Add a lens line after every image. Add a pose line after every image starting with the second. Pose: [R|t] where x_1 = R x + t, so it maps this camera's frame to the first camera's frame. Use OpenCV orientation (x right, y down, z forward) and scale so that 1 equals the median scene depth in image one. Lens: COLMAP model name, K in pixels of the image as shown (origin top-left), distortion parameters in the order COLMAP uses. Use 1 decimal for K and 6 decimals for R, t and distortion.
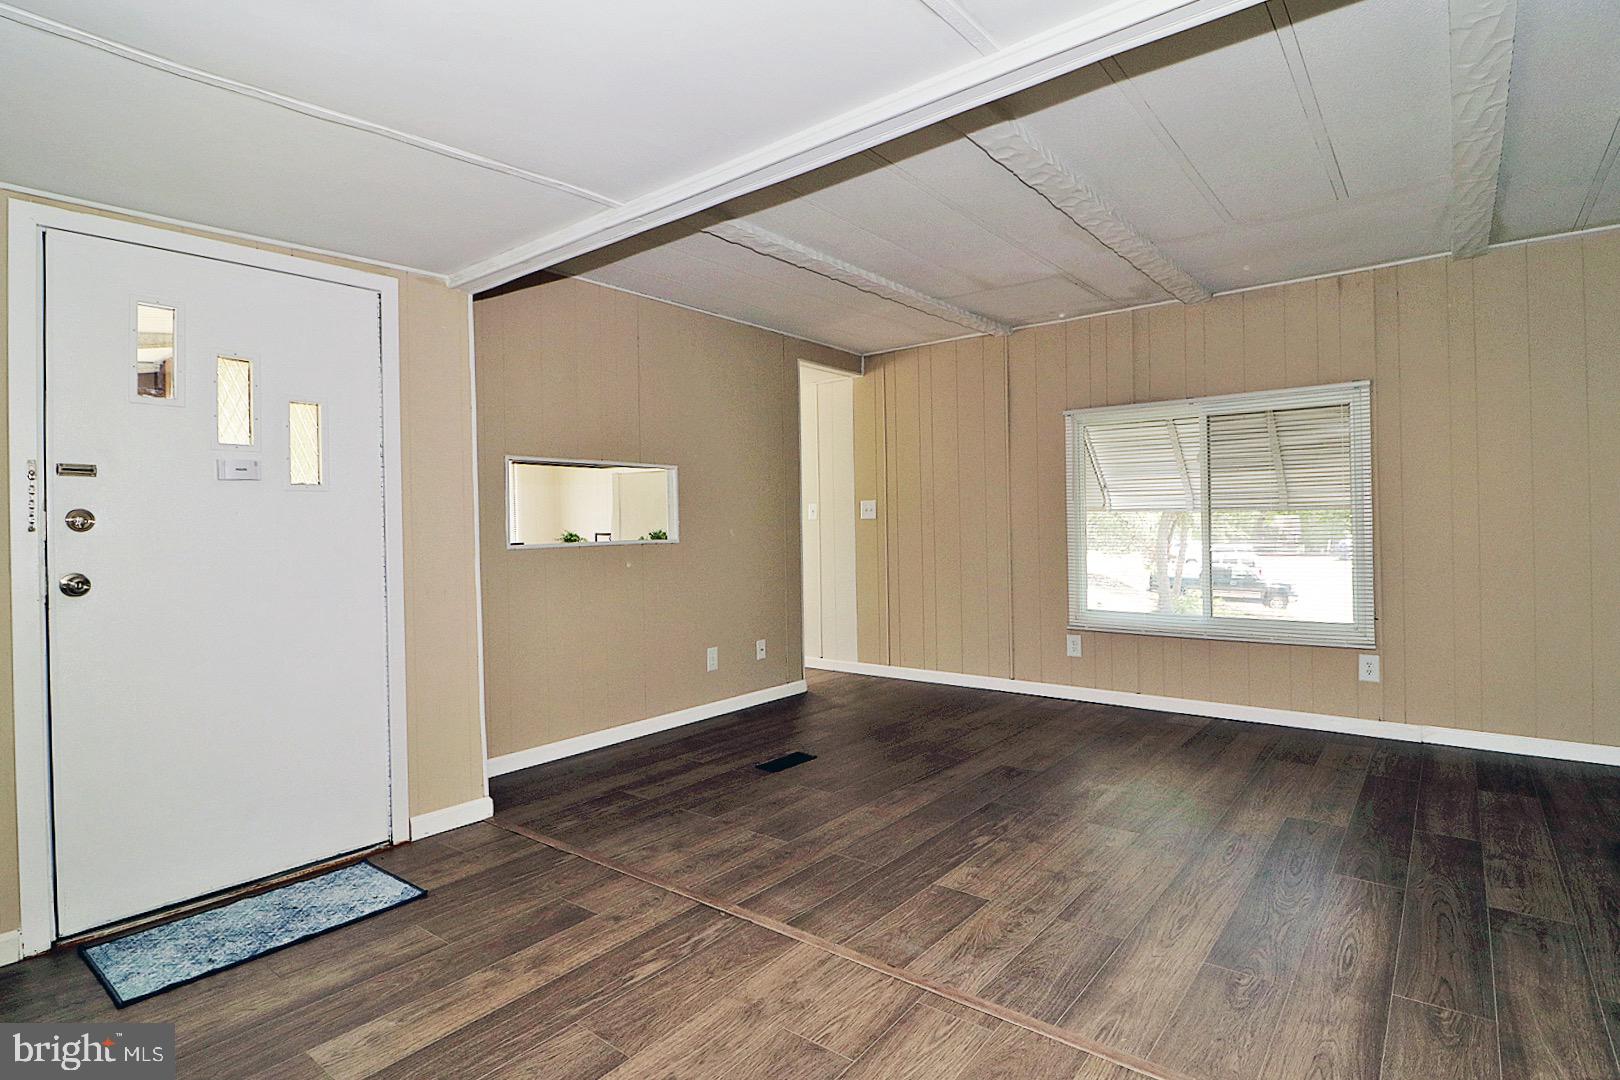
lens RADIAL K [[762.5, 0, 814.3], [0, 762.5, 533.7], [0, 0, 1]] dist [-0.010318, -0.005935]
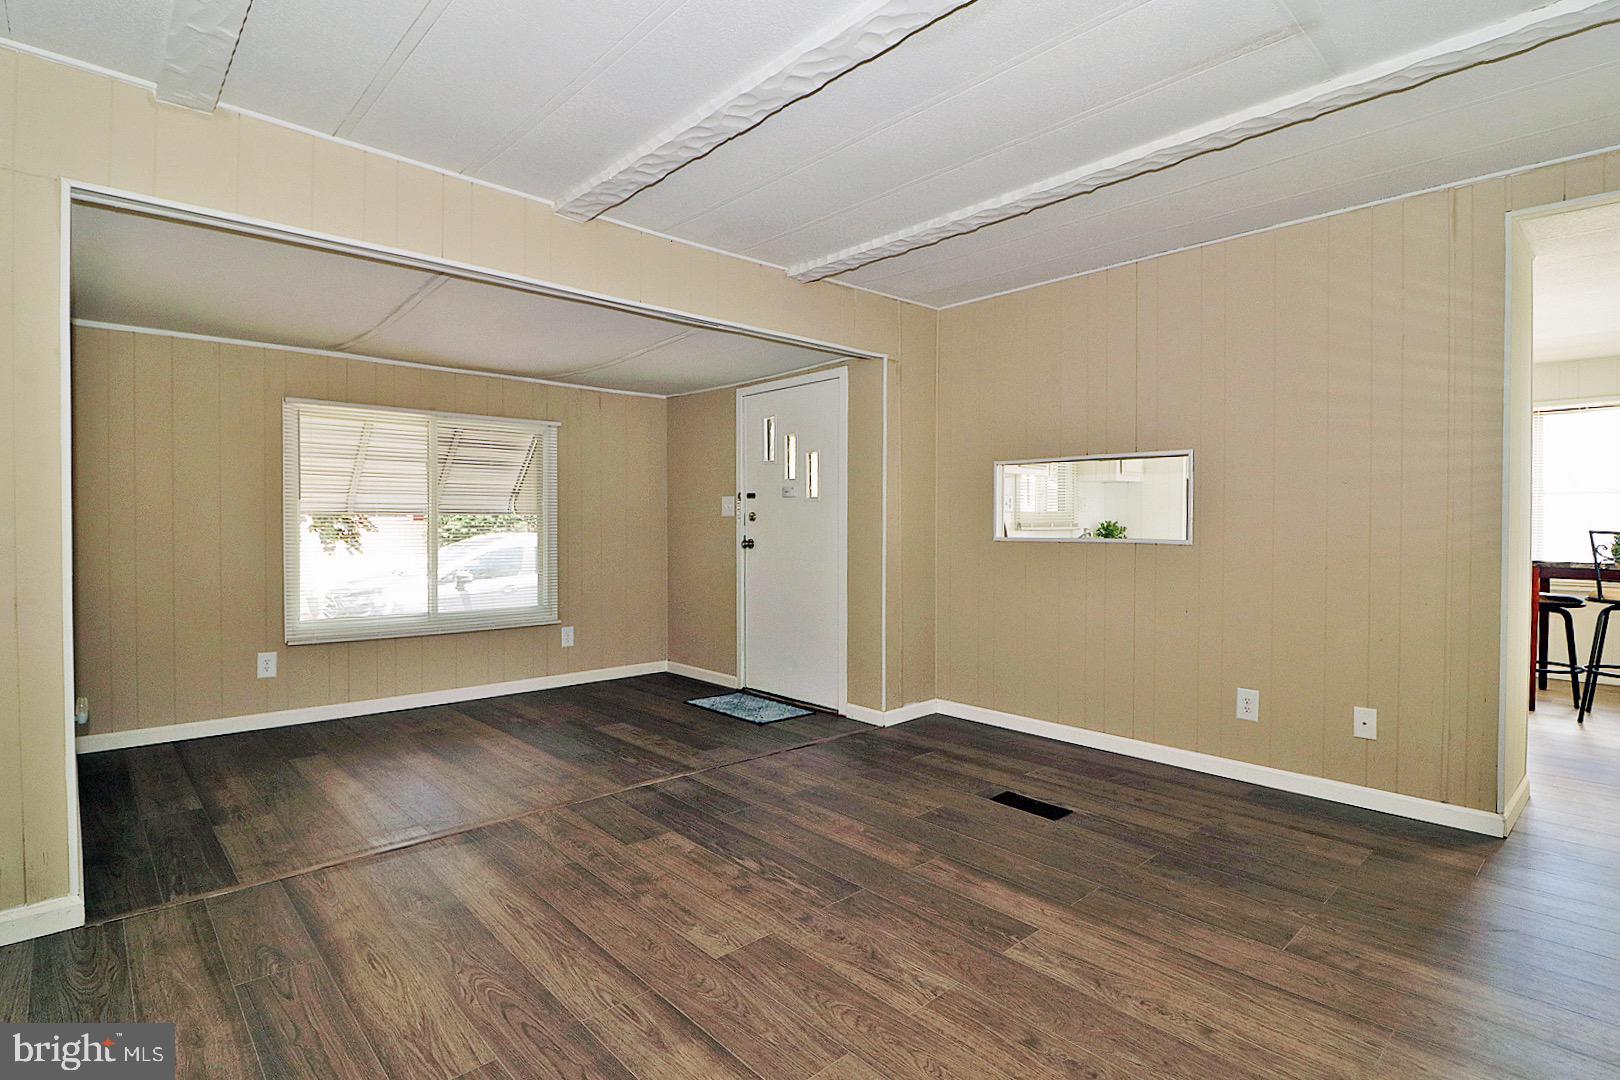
lens RADIAL K [[762.5, 0, 814.7], [0, 762.5, 532.3], [0, 0, 1]] dist [-0.010318, -0.005935]
pose [[-0.098295, 0.034300, -0.994566, 1.198819], [-0.009155, 0.999332, 0.035369, -0.047490], [0.995115, 0.012582, -0.097916, 1.225120]]
